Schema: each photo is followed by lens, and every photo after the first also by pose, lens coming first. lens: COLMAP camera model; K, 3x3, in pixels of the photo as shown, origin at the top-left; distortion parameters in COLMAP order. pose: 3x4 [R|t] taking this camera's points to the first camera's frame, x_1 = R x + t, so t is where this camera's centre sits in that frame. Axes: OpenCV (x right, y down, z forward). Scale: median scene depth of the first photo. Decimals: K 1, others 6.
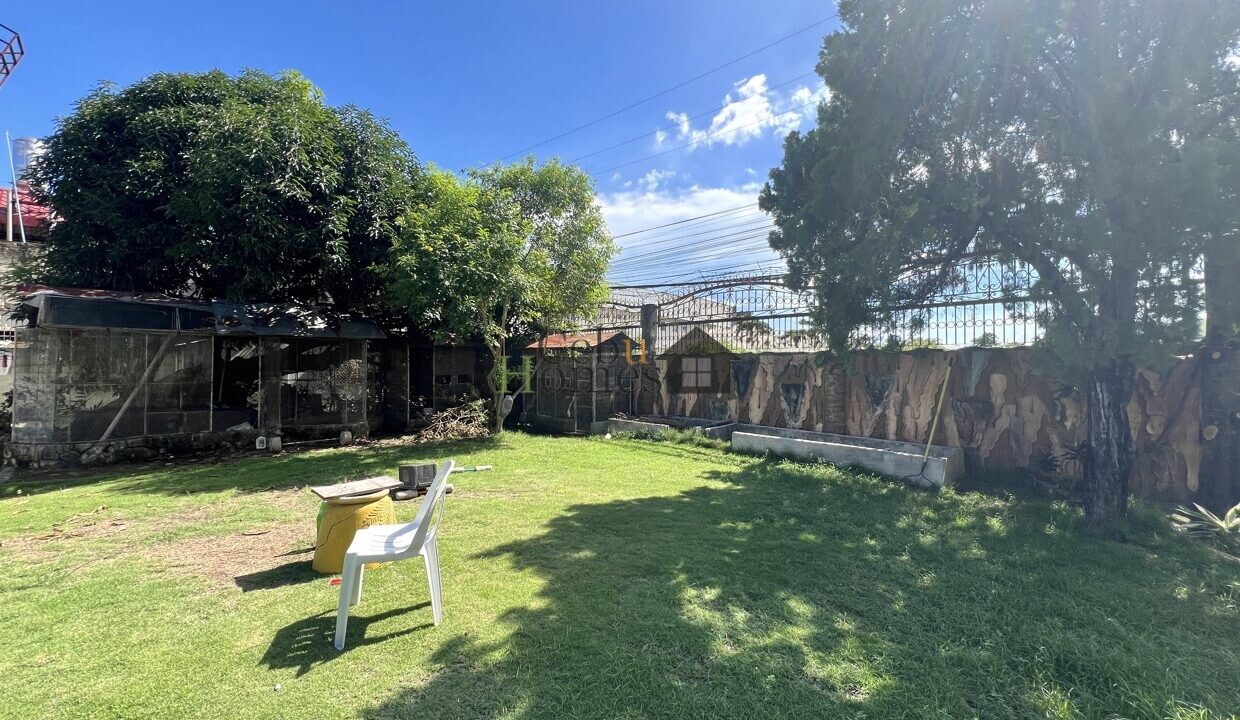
lens RADIAL K [[496.2, 0, 617.5], [0, 496.2, 359.6], [0, 0, 1]] dist [-0.003769, 0.000366]
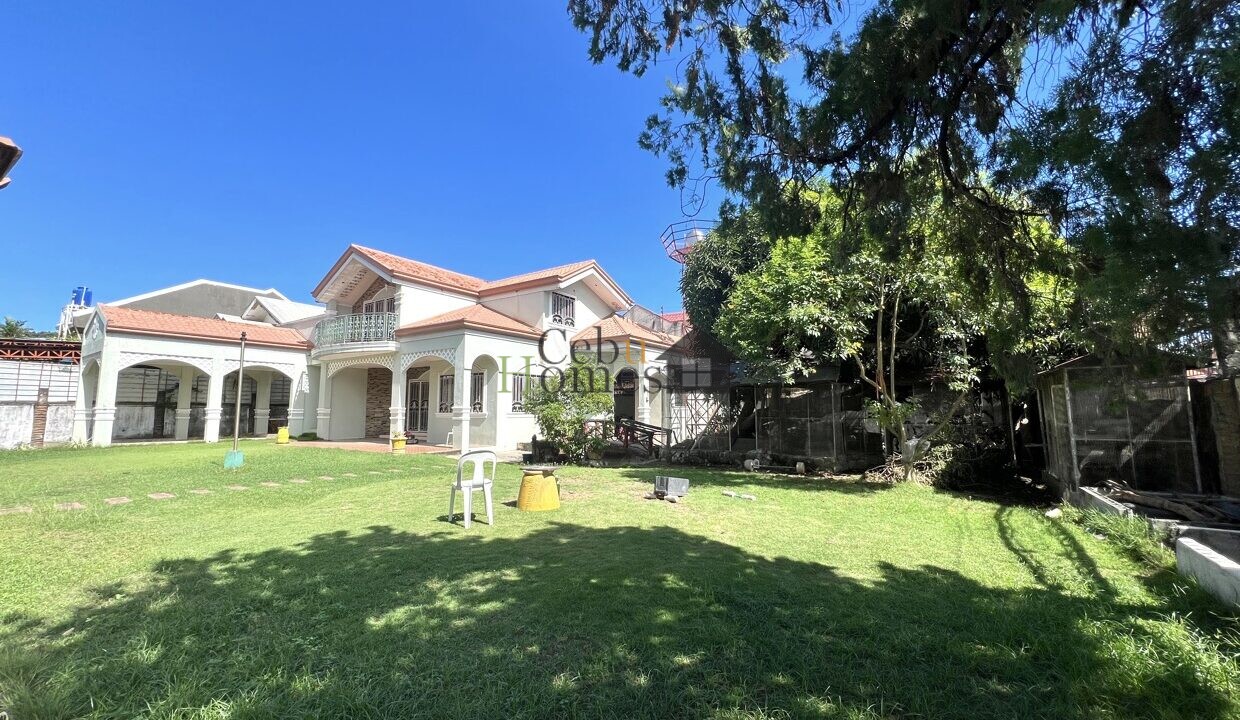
lens RADIAL K [[496.2, 0, 617.5], [0, 496.2, 359.6], [0, 0, 1]] dist [-0.003769, 0.000366]
pose [[0.190435, -0.103666, -0.976211, 0.649564], [0.013769, 0.994593, -0.102932, 0.022321], [0.981603, 0.006160, 0.190832, 0.433908]]
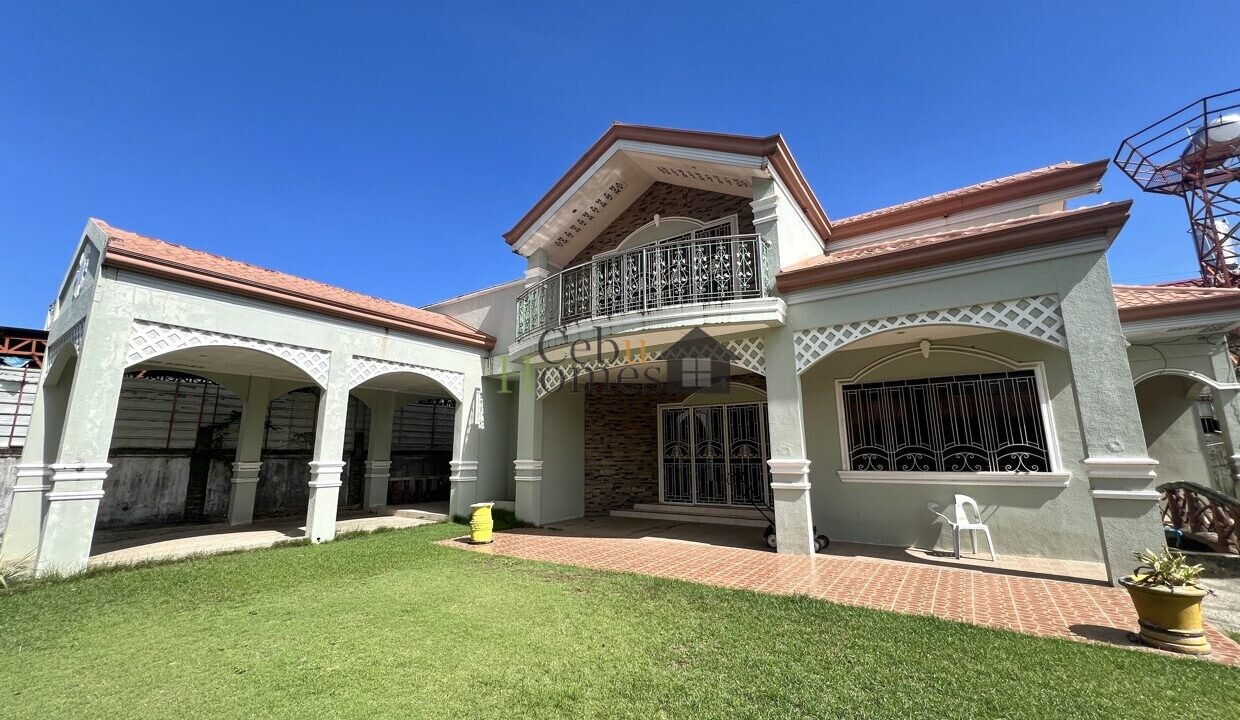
lens RADIAL K [[500.3, 0, 620.0], [0, 500.3, 360.0], [0, 0, 1]] dist [0.001351, 0.000452]
pose [[0.176092, -0.188823, -0.966094, -1.048133], [0.017134, 0.981869, -0.188783, -0.021994], [0.984225, 0.016691, 0.176135, -0.711896]]
